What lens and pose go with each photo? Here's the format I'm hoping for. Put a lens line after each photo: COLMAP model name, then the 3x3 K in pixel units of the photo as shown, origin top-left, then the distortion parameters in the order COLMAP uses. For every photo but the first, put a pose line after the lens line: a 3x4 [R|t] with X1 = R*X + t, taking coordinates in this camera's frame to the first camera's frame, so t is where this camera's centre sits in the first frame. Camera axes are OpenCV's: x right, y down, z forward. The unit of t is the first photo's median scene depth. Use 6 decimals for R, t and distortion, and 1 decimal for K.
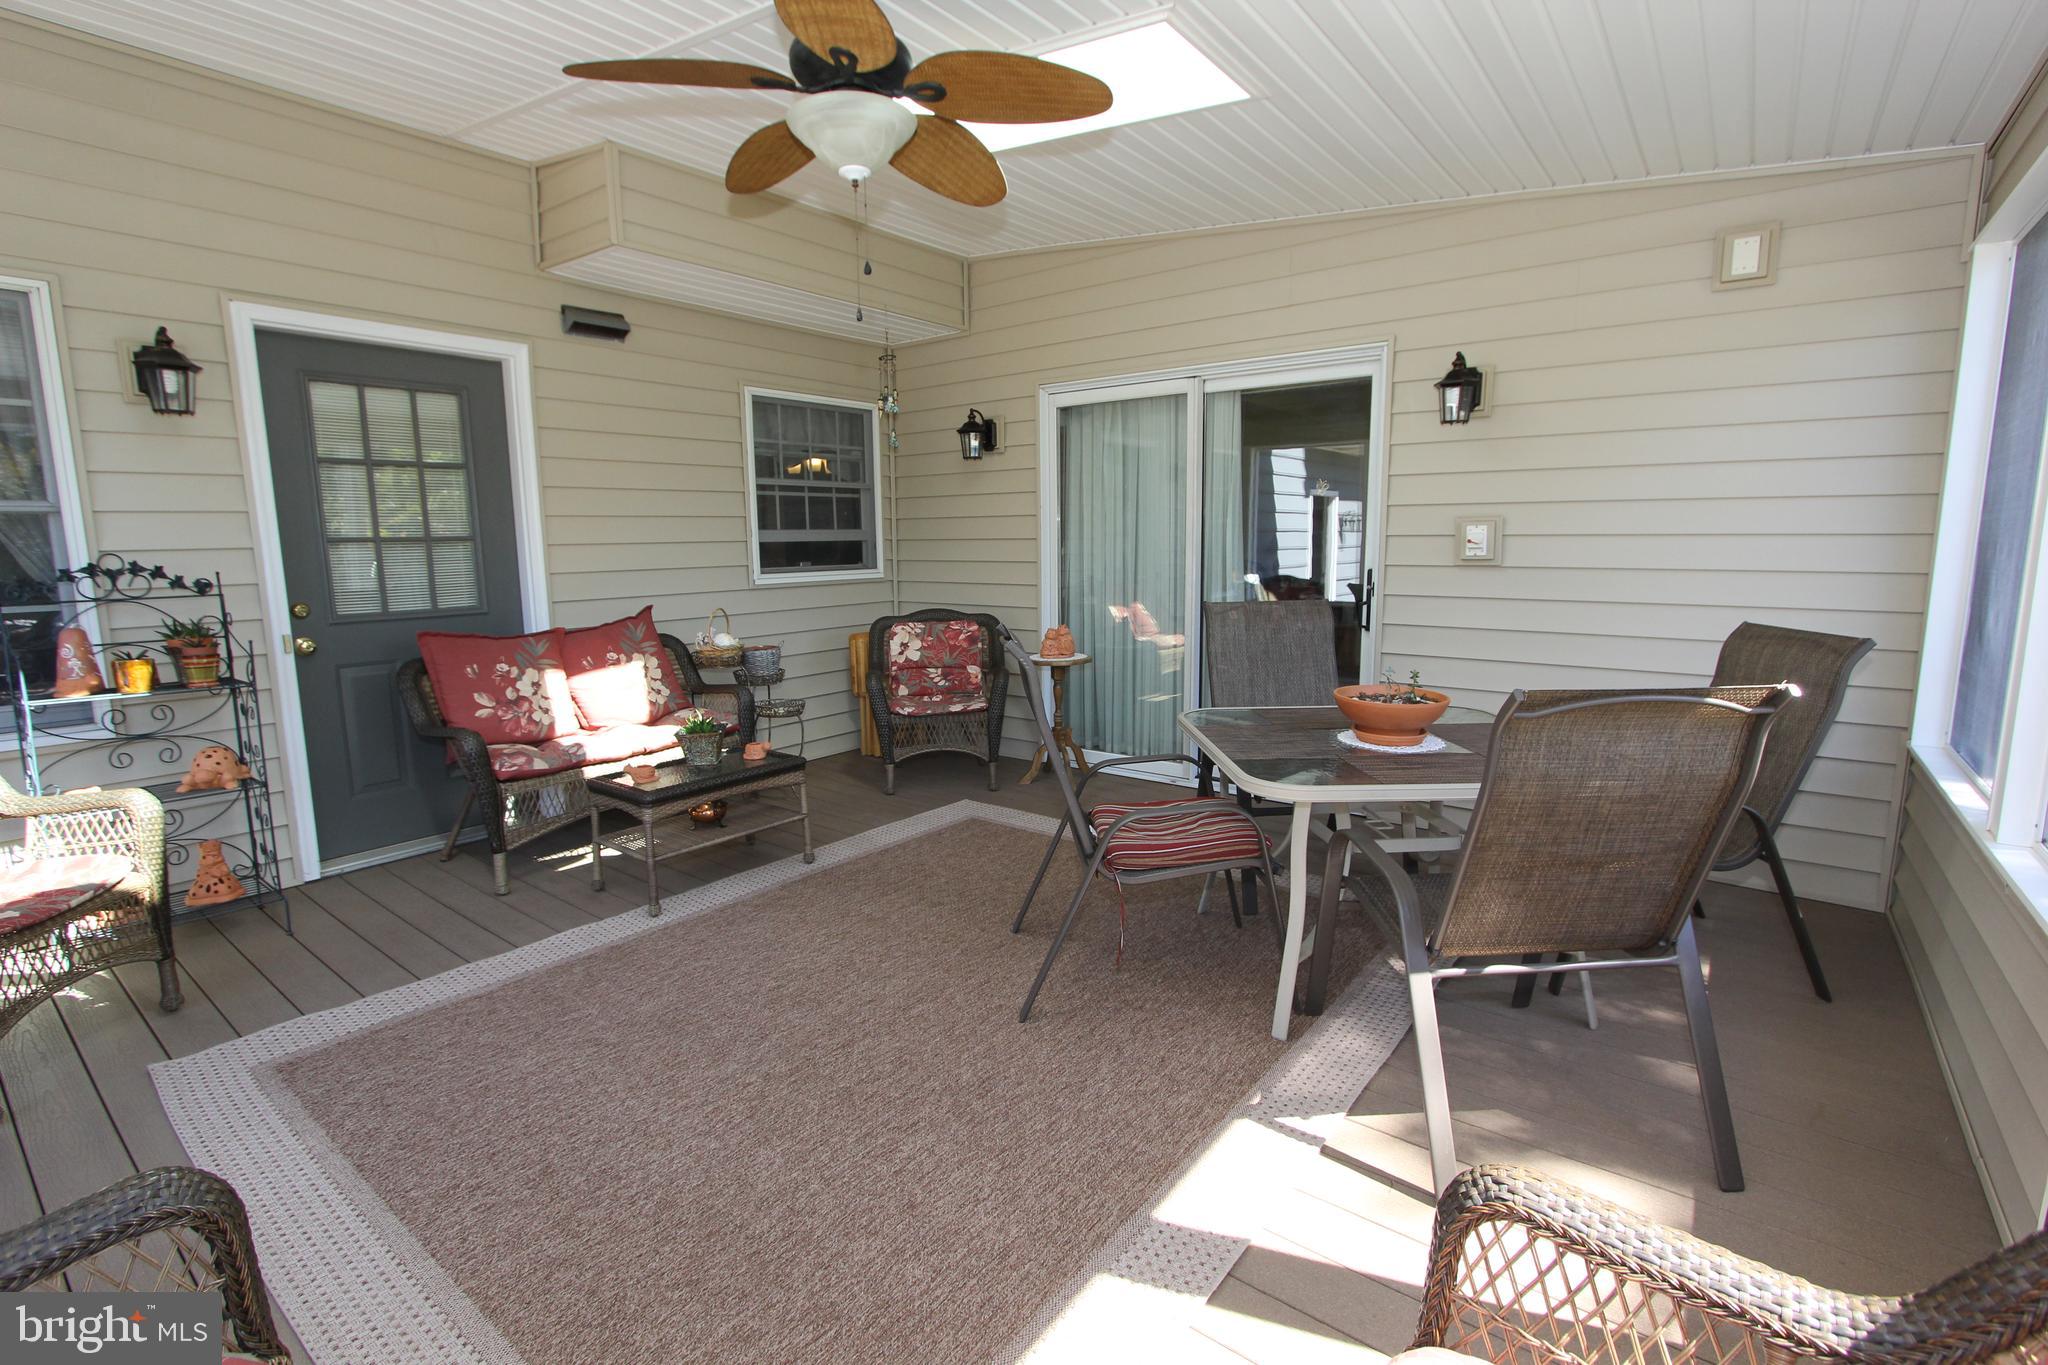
lens RADIAL K [[942.8, 0, 1024.0], [0, 942.8, 682.5], [0, 0, 1]] dist [-0.008902, 0.000743]
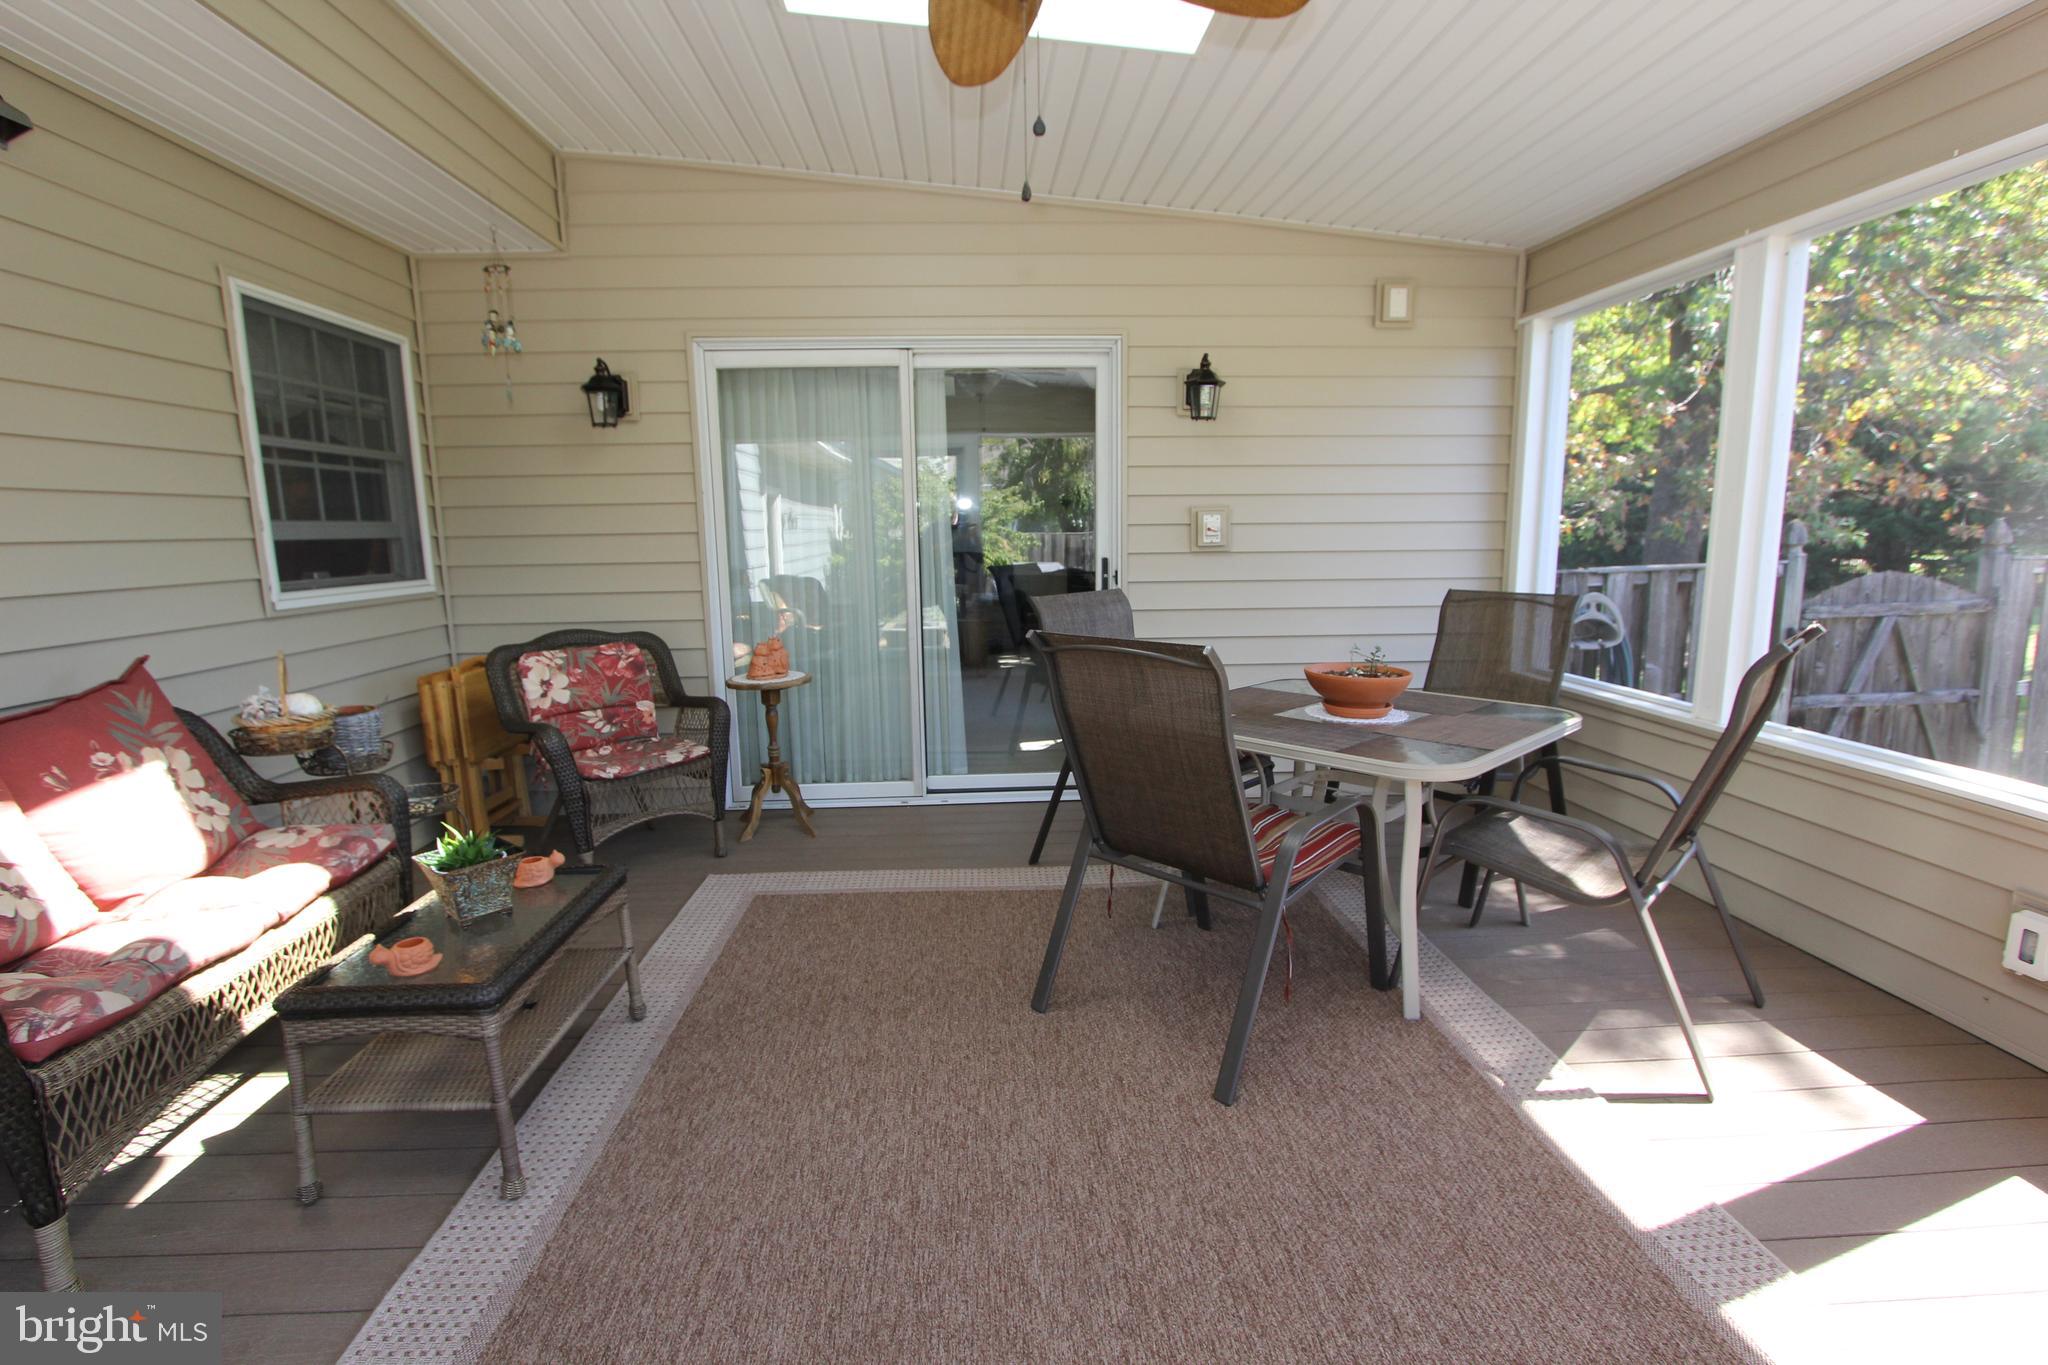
lens RADIAL K [[942.8, 0, 1024.0], [0, 942.8, 682.5], [0, 0, 1]] dist [-0.008902, 0.000743]
pose [[0.760059, -0.106533, 0.641062, -0.341938], [0.107546, 0.993489, 0.037591, -0.031489], [-0.640893, 0.040372, 0.766568, 0.254605]]
